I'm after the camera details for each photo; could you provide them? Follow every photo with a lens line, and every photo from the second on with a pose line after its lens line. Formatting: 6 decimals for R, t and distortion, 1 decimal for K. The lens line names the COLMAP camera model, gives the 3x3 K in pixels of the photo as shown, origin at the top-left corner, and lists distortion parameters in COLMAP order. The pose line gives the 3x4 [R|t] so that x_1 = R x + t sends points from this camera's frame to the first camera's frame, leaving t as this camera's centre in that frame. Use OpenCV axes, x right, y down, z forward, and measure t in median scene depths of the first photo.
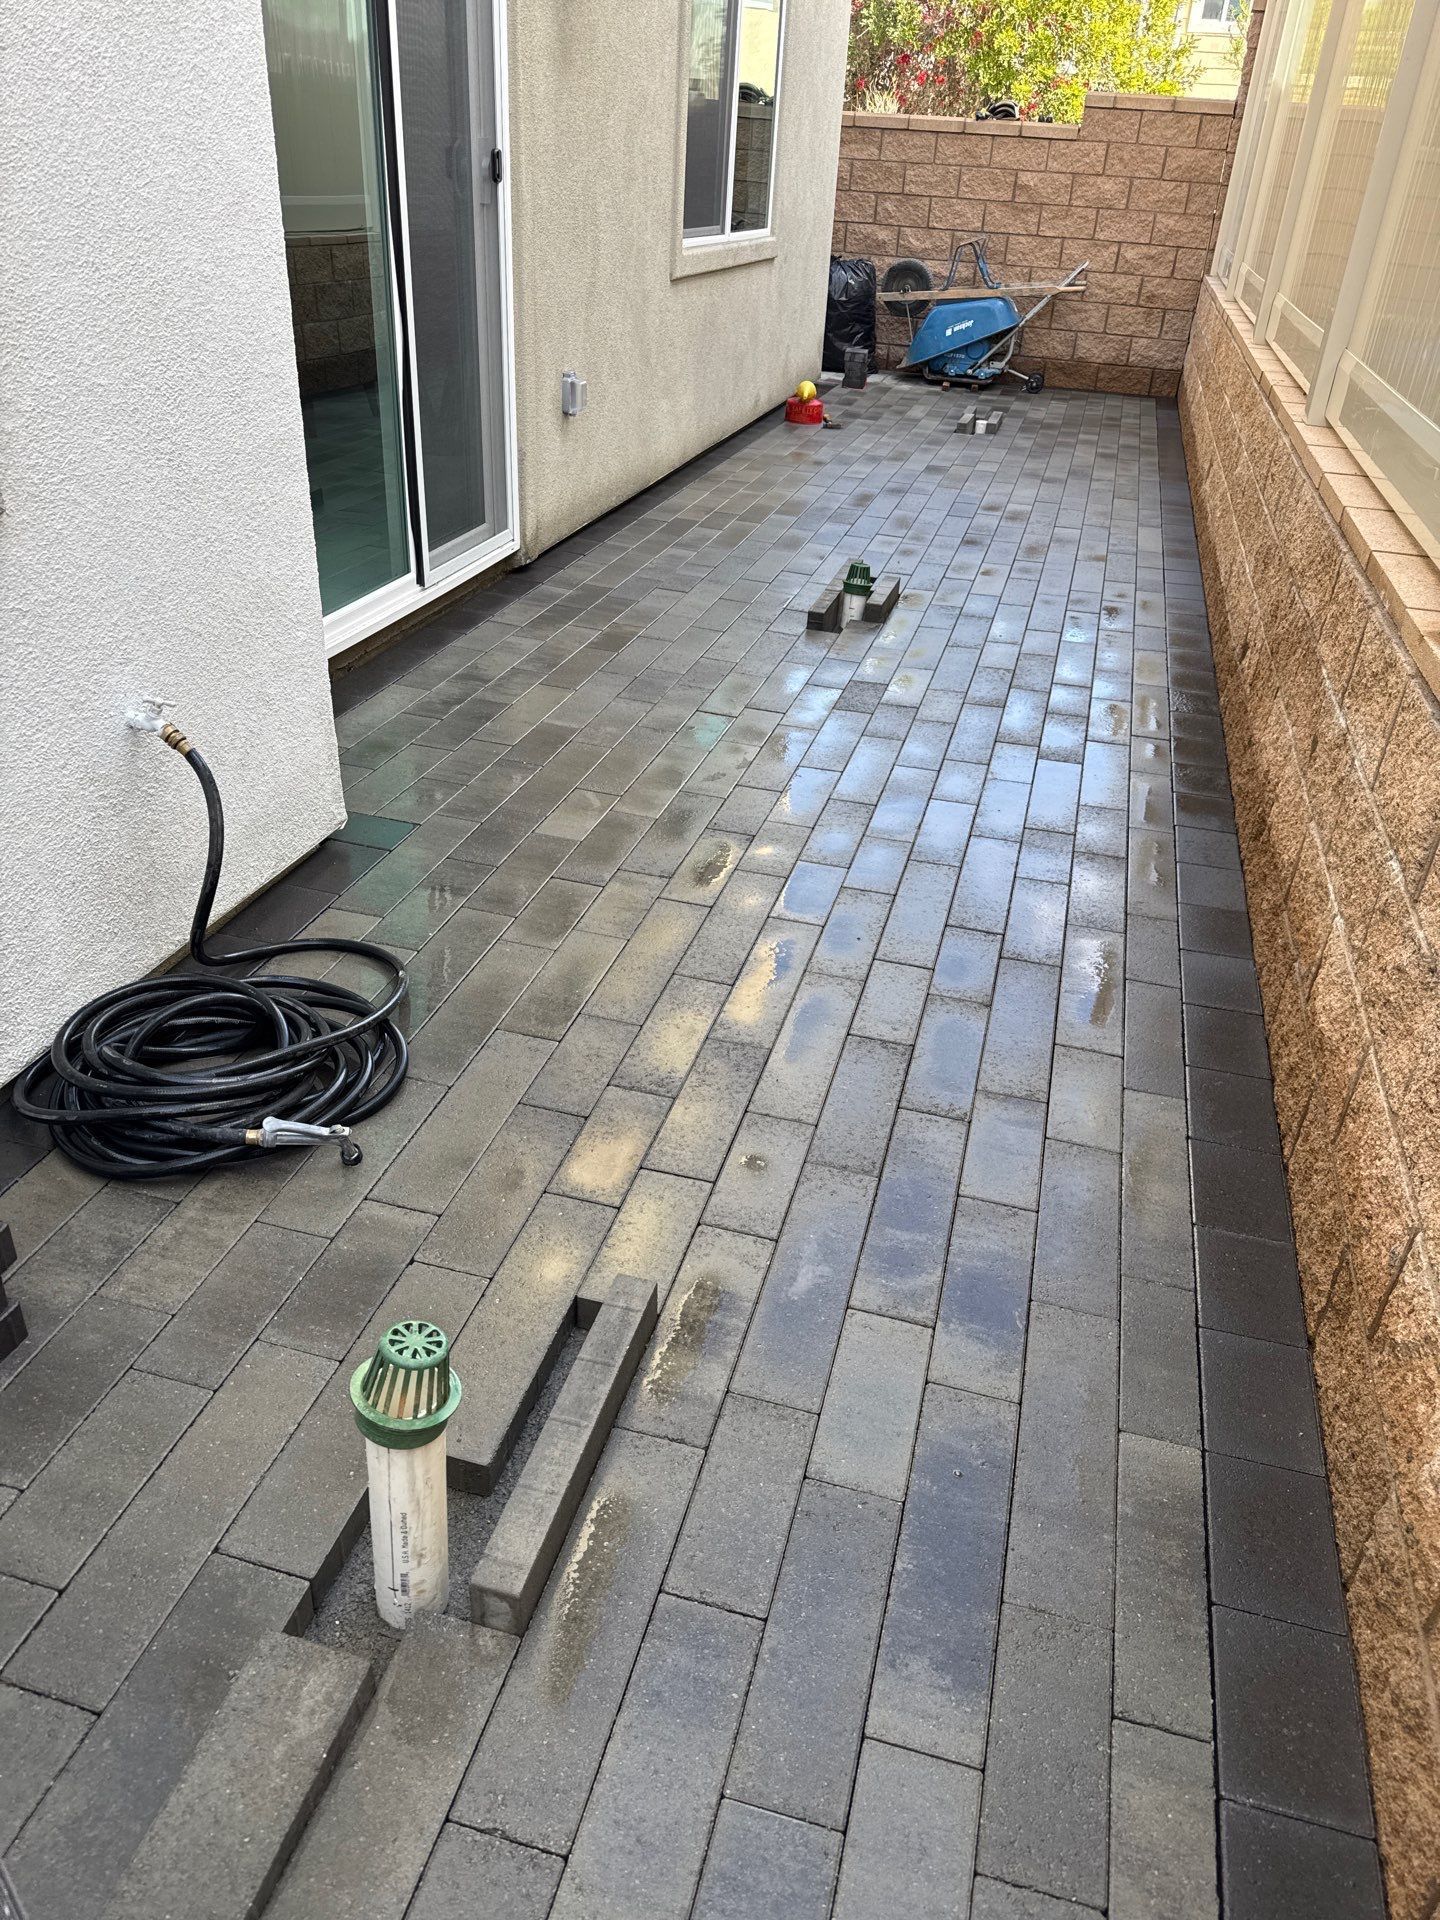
lens RADIAL K [[1370.2, 0, 719.1], [0, 1370.2, 952.2], [0, 0, 1]] dist [0.022988, -0.030432]
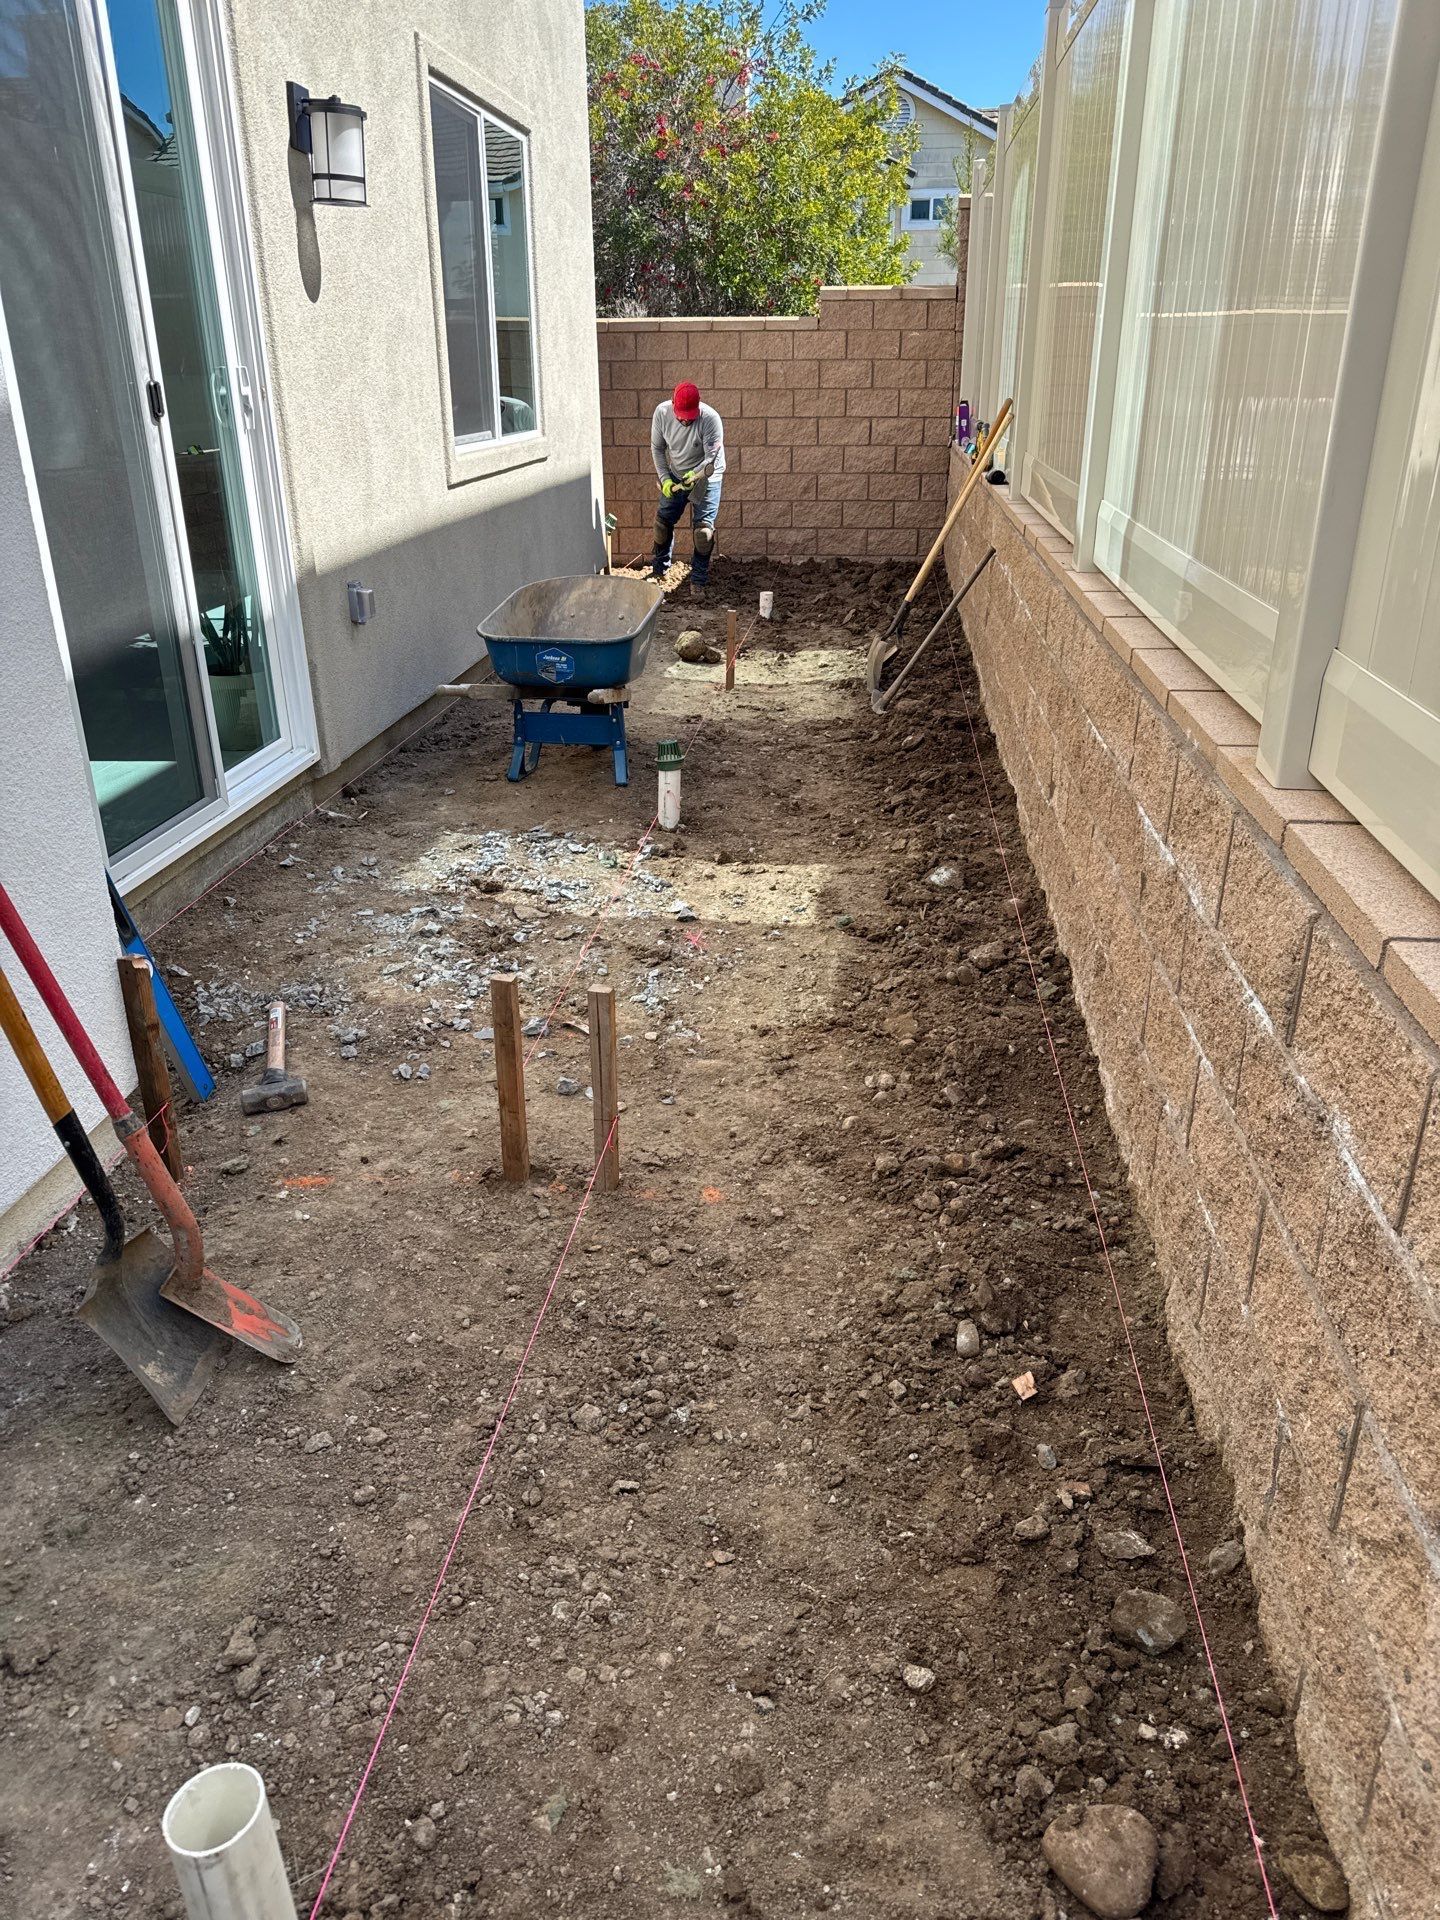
lens RADIAL K [[1370.2, 0, 711.3], [0, 1370.2, 943.9], [0, 0, 1]] dist [0.022988, -0.030432]
pose [[0.986569, -0.116097, 0.114900, 0.002916], [0.129233, 0.984996, -0.114372, -0.036864], [-0.099898, 0.127685, 0.986771, 0.059245]]
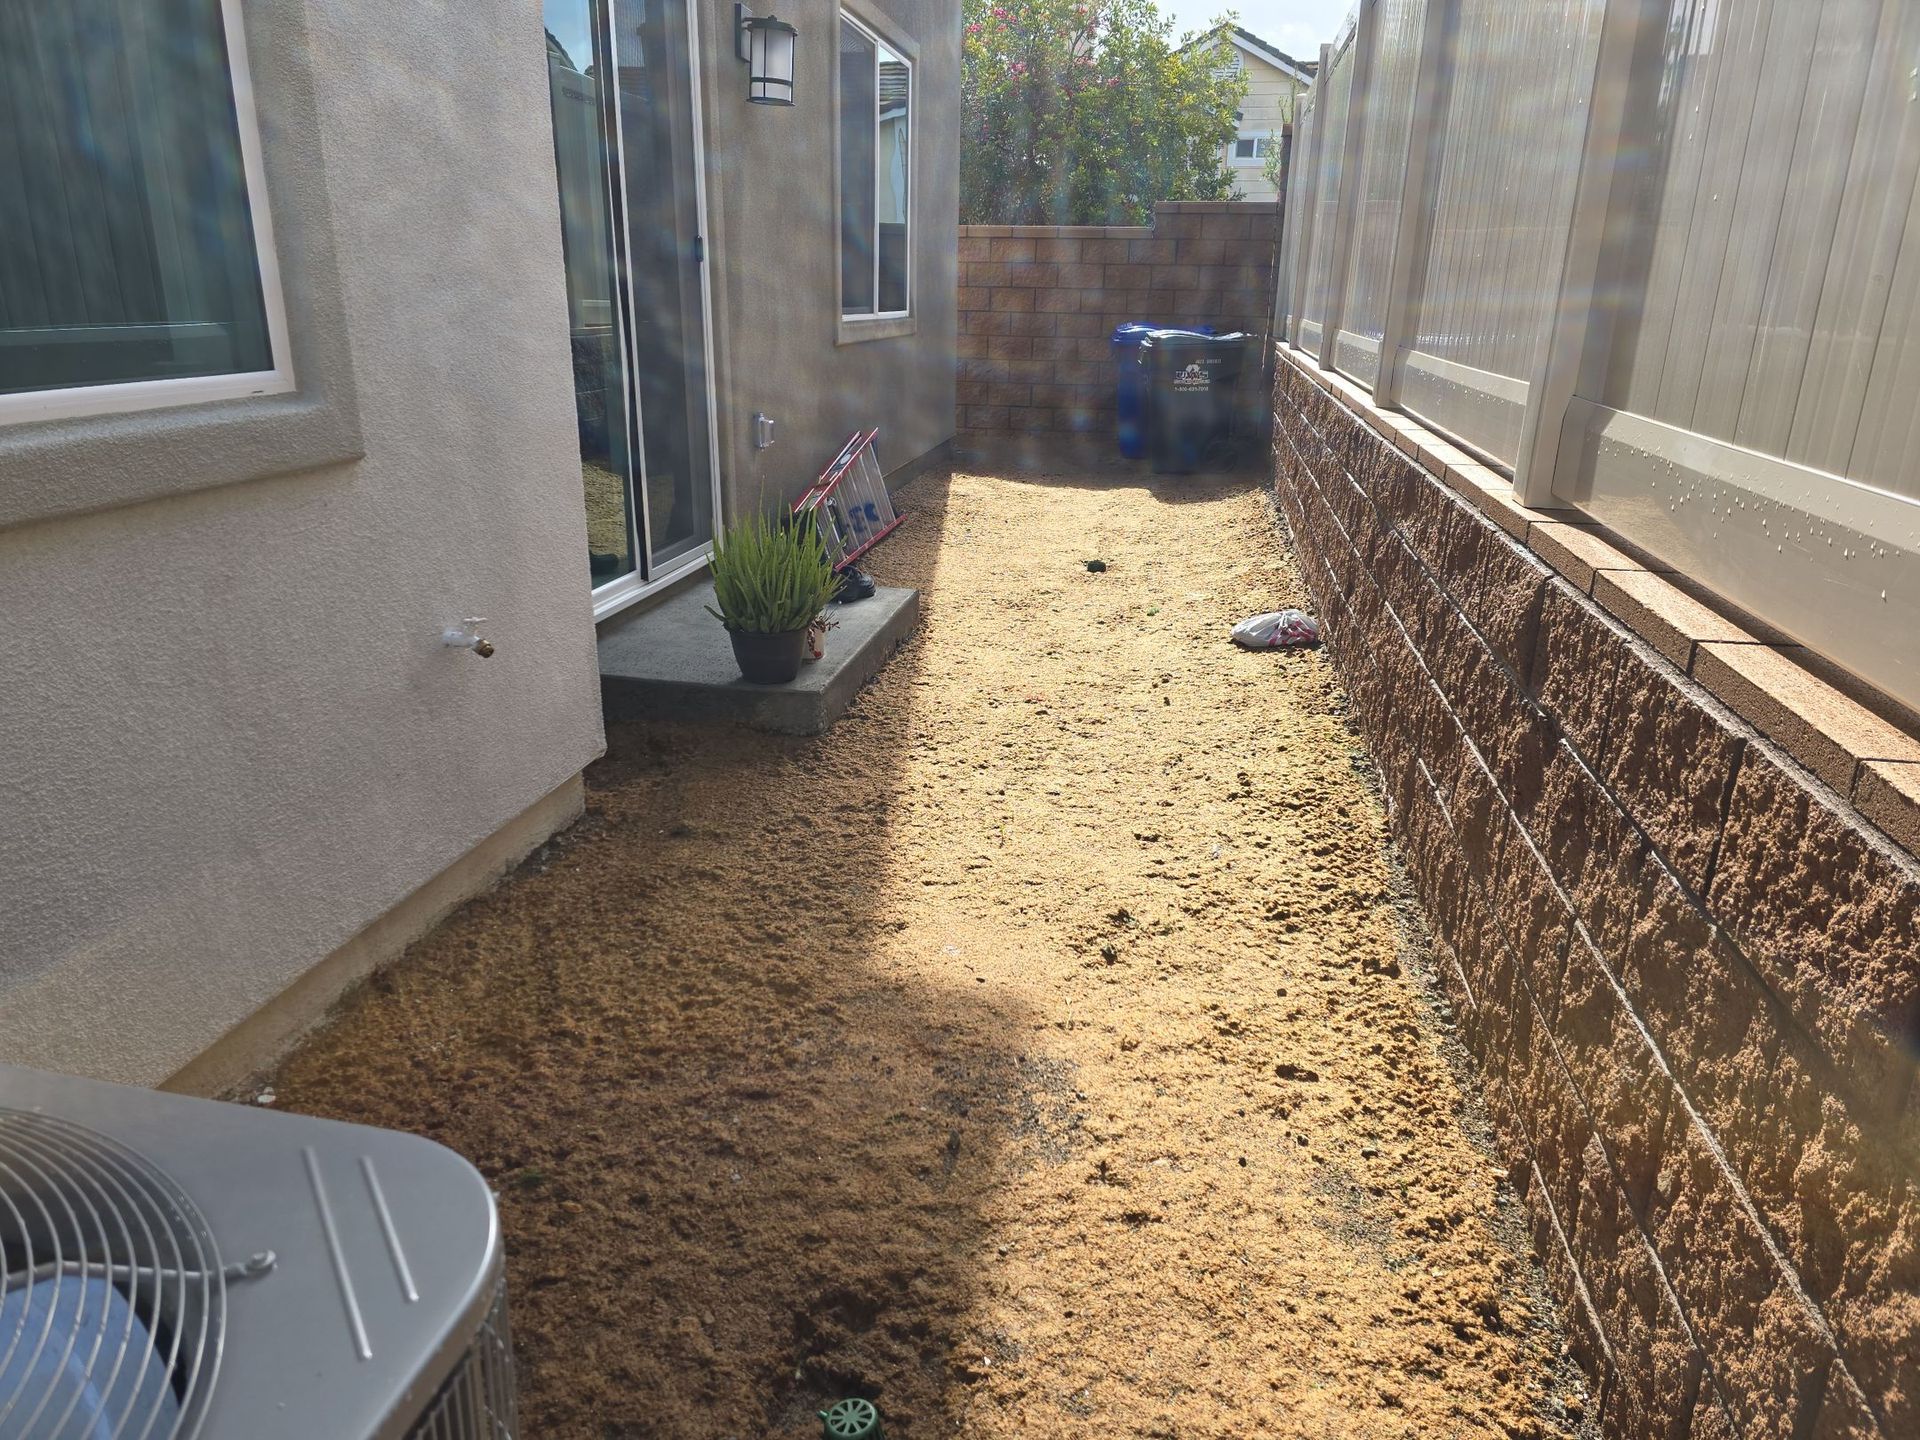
lens RADIAL K [[1289.8, 0, 944.7], [0, 1289.8, 711.0], [0, 0, 1]] dist [0.066570, -0.066295]
pose [[0.996150, -0.061601, 0.062374, -0.070500], [0.073209, 0.975950, -0.205332, 0.141652], [-0.048226, 0.209108, 0.976703, -0.092600]]
